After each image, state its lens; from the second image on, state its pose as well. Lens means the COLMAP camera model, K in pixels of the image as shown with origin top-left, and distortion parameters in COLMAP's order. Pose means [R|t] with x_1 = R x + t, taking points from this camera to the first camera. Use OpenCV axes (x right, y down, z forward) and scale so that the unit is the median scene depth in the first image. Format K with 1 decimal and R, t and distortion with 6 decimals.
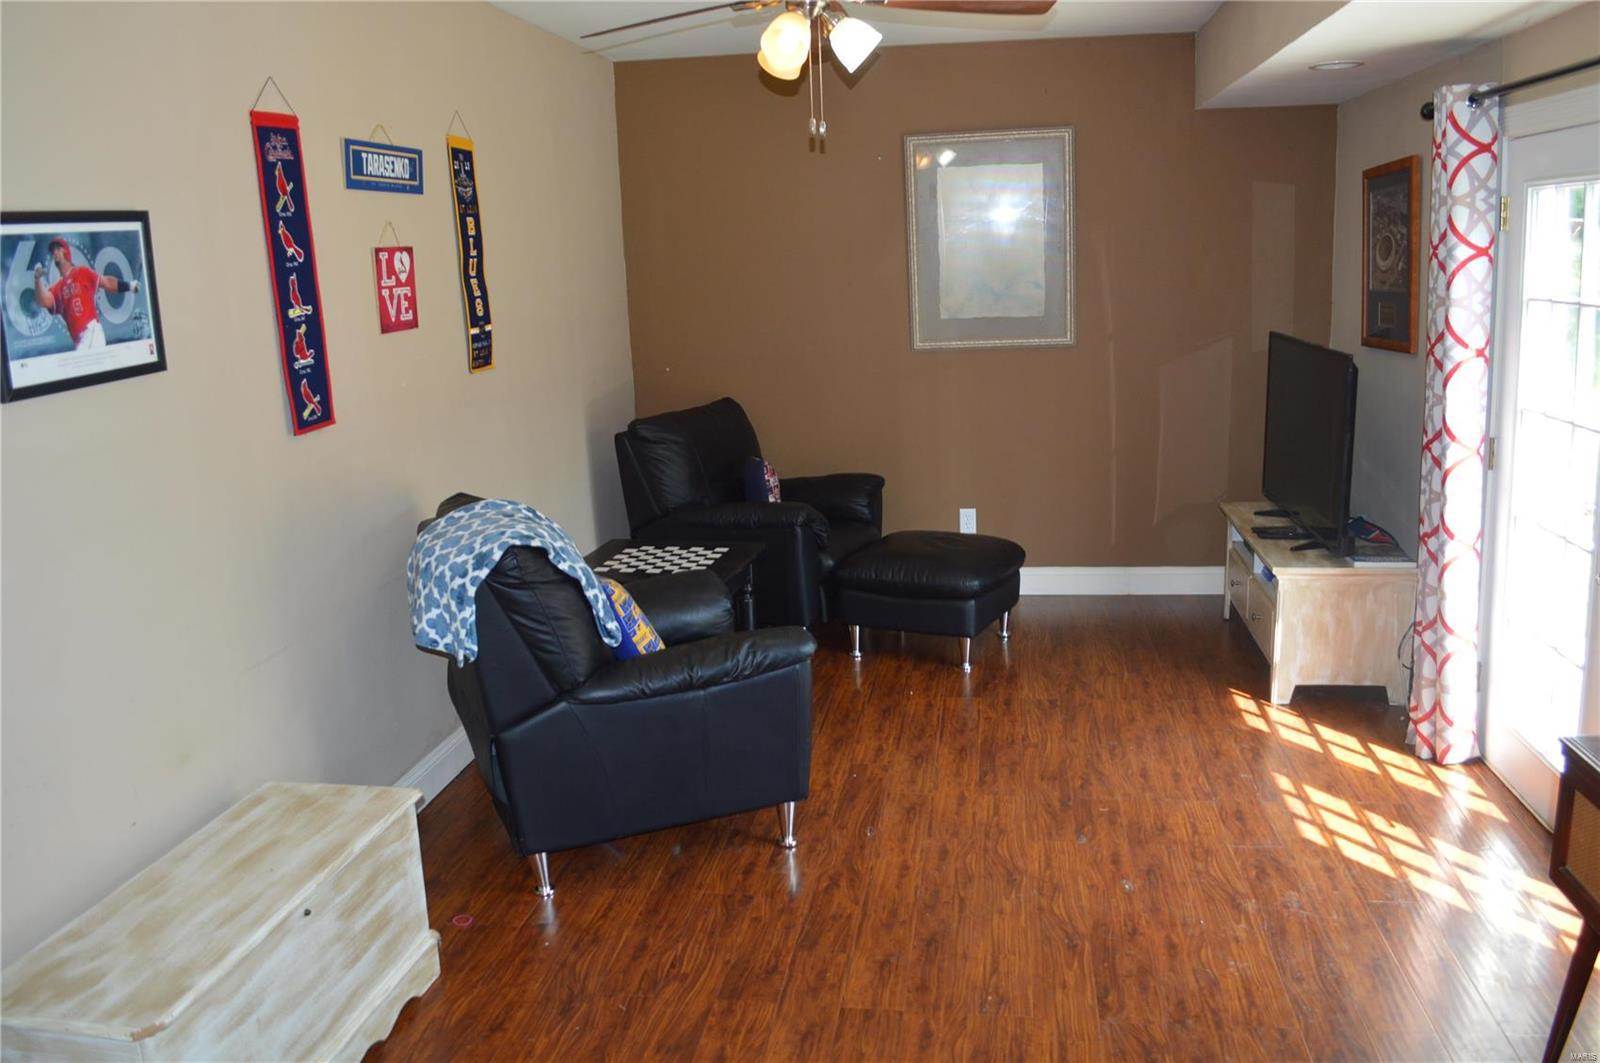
lens RADIAL K [[1281.8, 0, 800.0], [0, 1281.8, 531.5], [0, 0, 1]] dist [-0.076782, 0.007483]
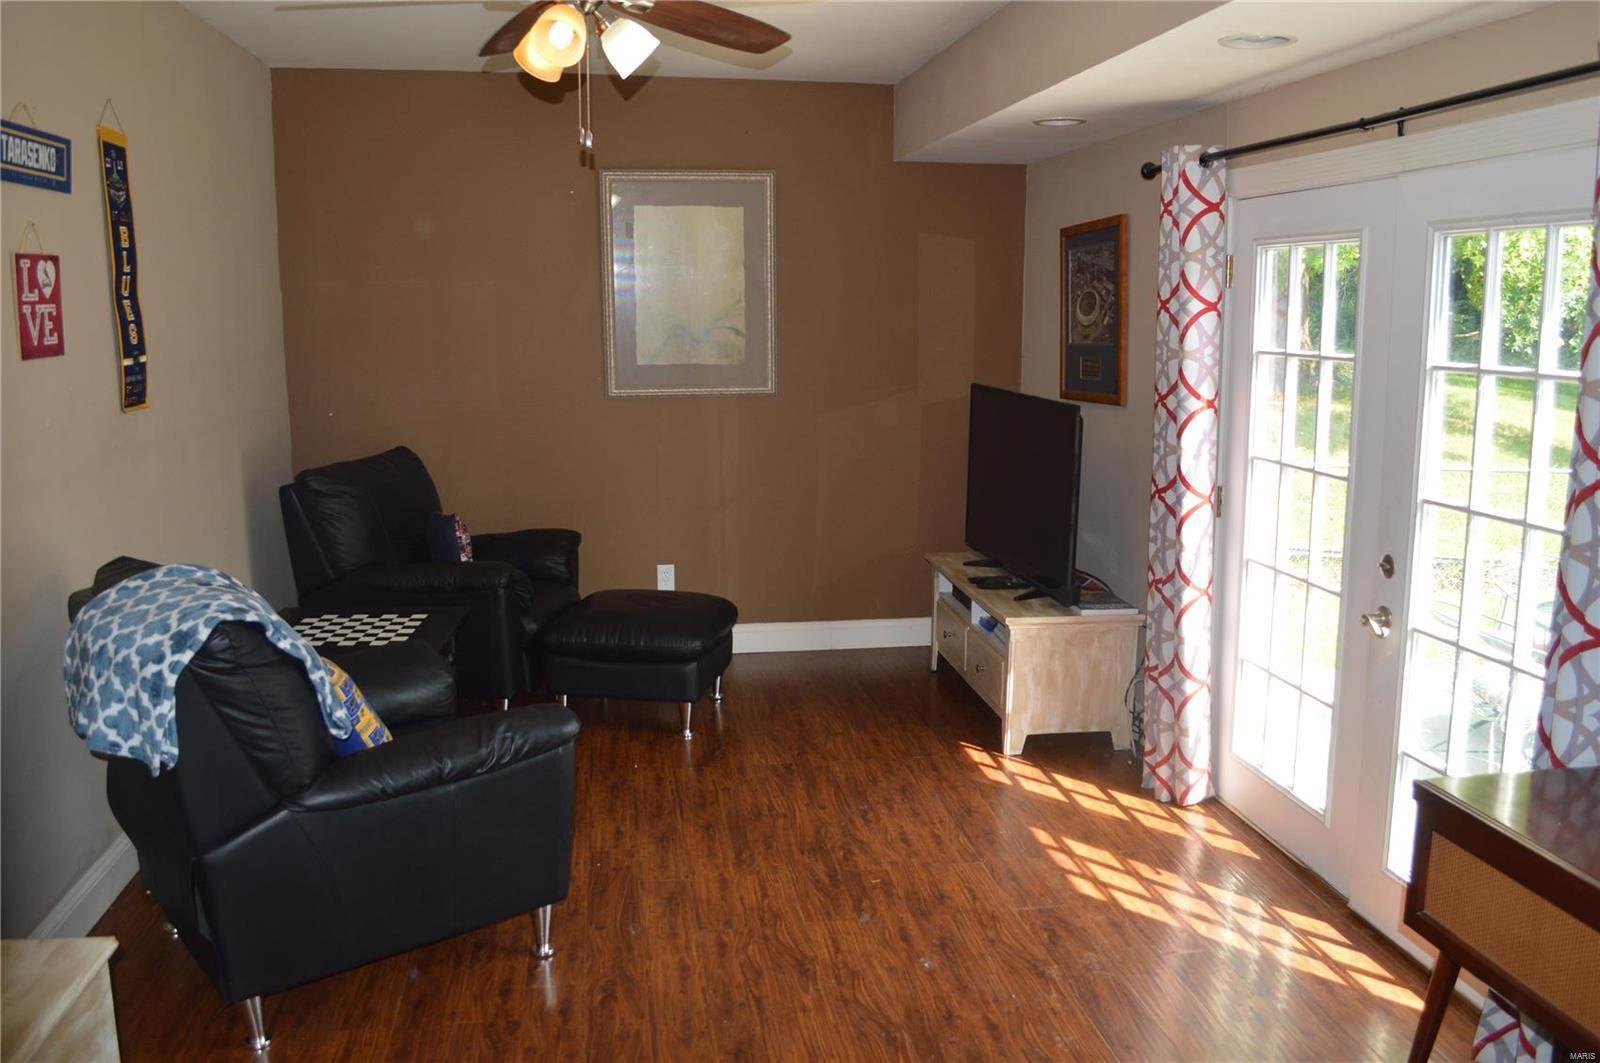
lens RADIAL K [[1281.8, 0, 800.0], [0, 1281.8, 531.5], [0, 0, 1]] dist [-0.076782, 0.007483]
pose [[0.953489, -0.011381, 0.301213, -0.094346], [0.024267, 0.998942, -0.039072, -0.004590], [-0.300449, 0.044564, 0.952756, 0.103437]]
